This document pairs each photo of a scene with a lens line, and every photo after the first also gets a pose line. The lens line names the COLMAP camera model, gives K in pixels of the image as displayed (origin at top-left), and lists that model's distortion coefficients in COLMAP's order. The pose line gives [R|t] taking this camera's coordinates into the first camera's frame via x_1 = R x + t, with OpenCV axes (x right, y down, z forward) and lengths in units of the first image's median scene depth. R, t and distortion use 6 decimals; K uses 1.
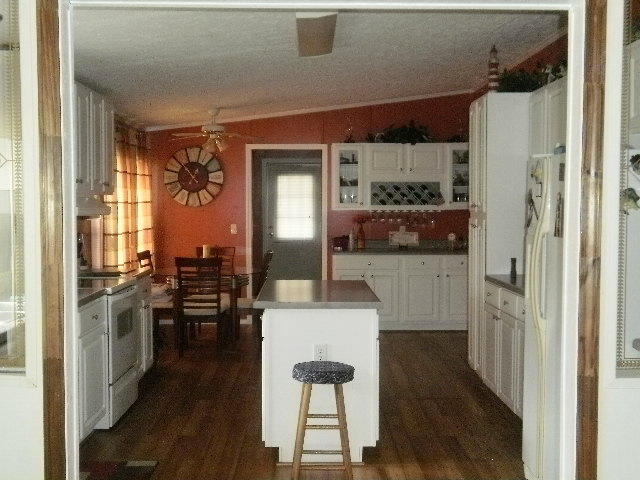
lens RADIAL K [[807.8, 0, 316.1], [0, 807.8, 242.6], [0, 0, 1]] dist [-0.030878, 0.000000]
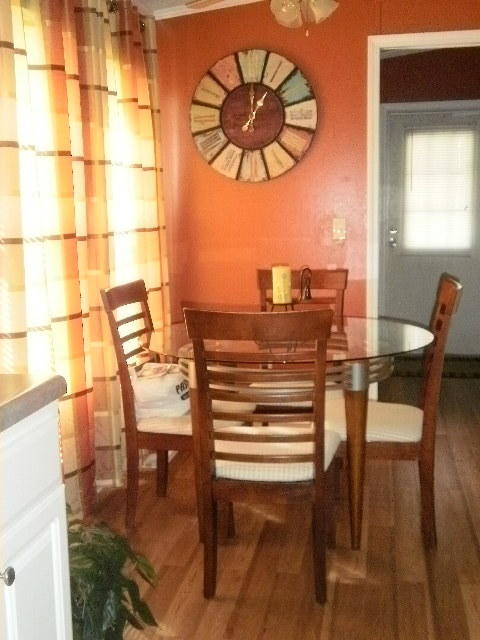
lens RADIAL K [[807.8, 0, 238.7], [0, 807.8, 319.0], [0, 0, 1]] dist [-0.030878, 0.000000]
pose [[0.983232, 0.007385, -0.182211, -0.060694], [0.007280, 0.996794, 0.079682, -0.002364], [0.182216, -0.079672, 0.980025, 0.436085]]
